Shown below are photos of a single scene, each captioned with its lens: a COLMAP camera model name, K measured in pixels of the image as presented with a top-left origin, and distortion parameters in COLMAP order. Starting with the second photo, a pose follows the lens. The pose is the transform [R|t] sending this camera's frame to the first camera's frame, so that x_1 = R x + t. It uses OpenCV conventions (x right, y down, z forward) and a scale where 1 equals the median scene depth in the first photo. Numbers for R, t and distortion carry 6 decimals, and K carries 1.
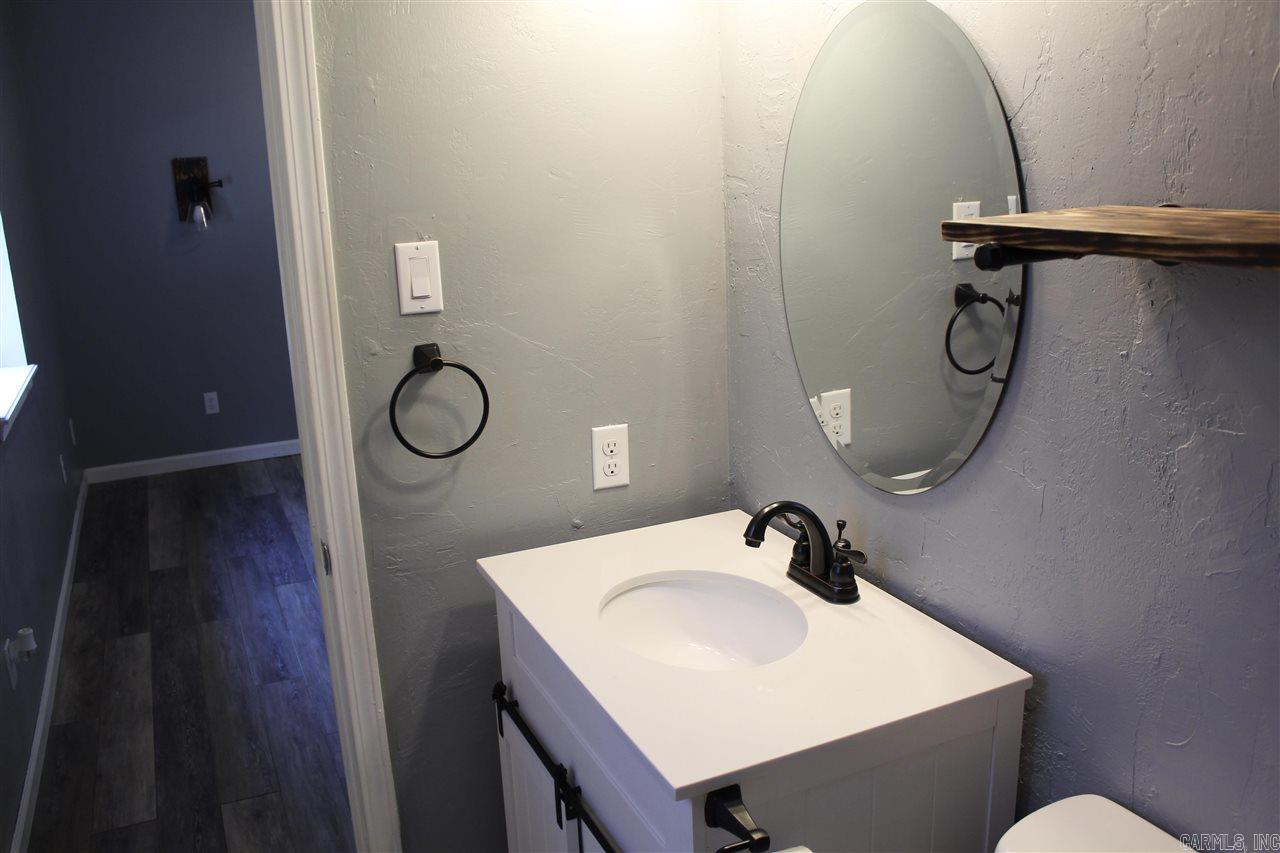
lens RADIAL K [[1076.2, 0, 639.6], [0, 1076.2, 427.2], [0, 0, 1]] dist [-0.096602, 0.021282]
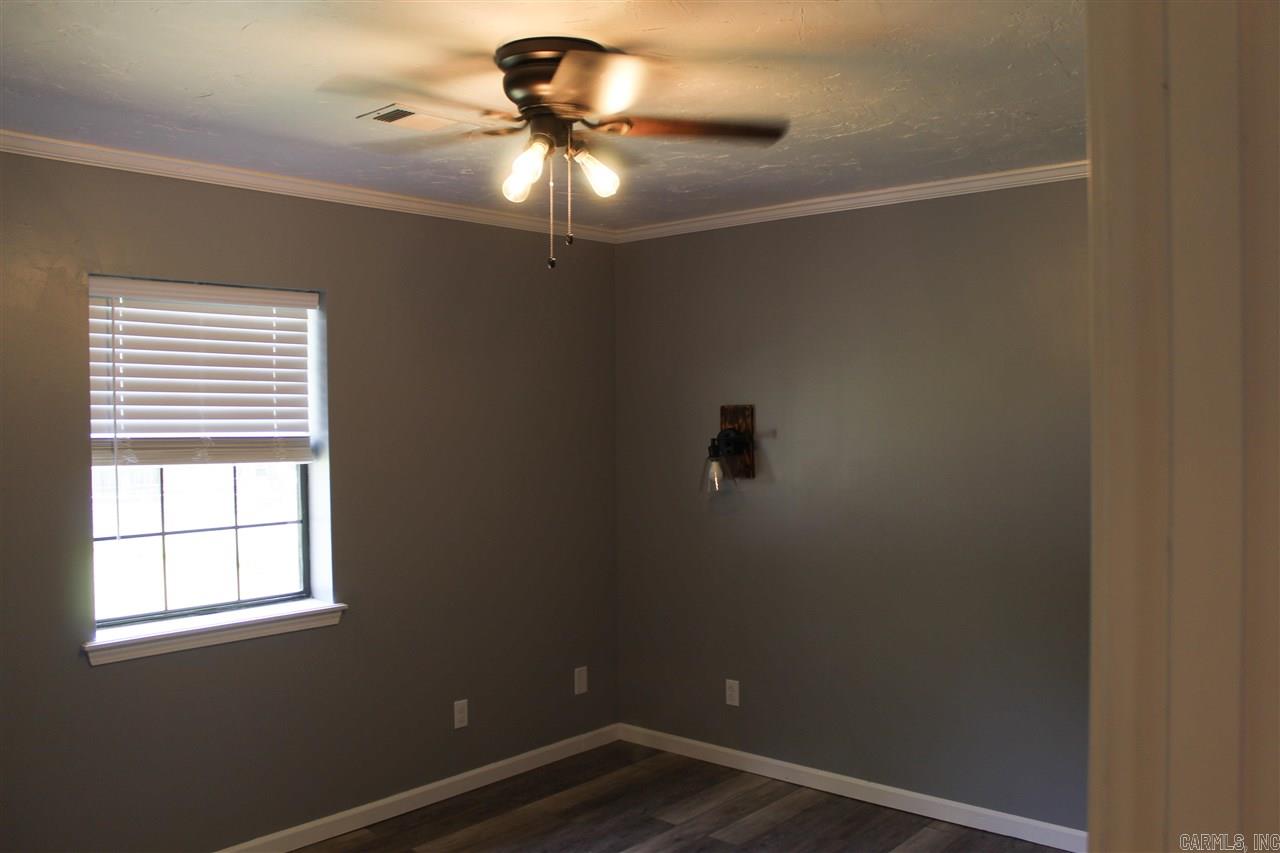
lens RADIAL K [[1076.2, 0, 641.9], [0, 1076.2, 432.8], [0, 0, 1]] dist [-0.096602, 0.021282]
pose [[0.402968, 0.051490, -0.913764, 0.344861], [-0.238211, 0.969905, -0.050397, -0.170817], [0.883670, 0.237977, 0.403107, 0.578577]]
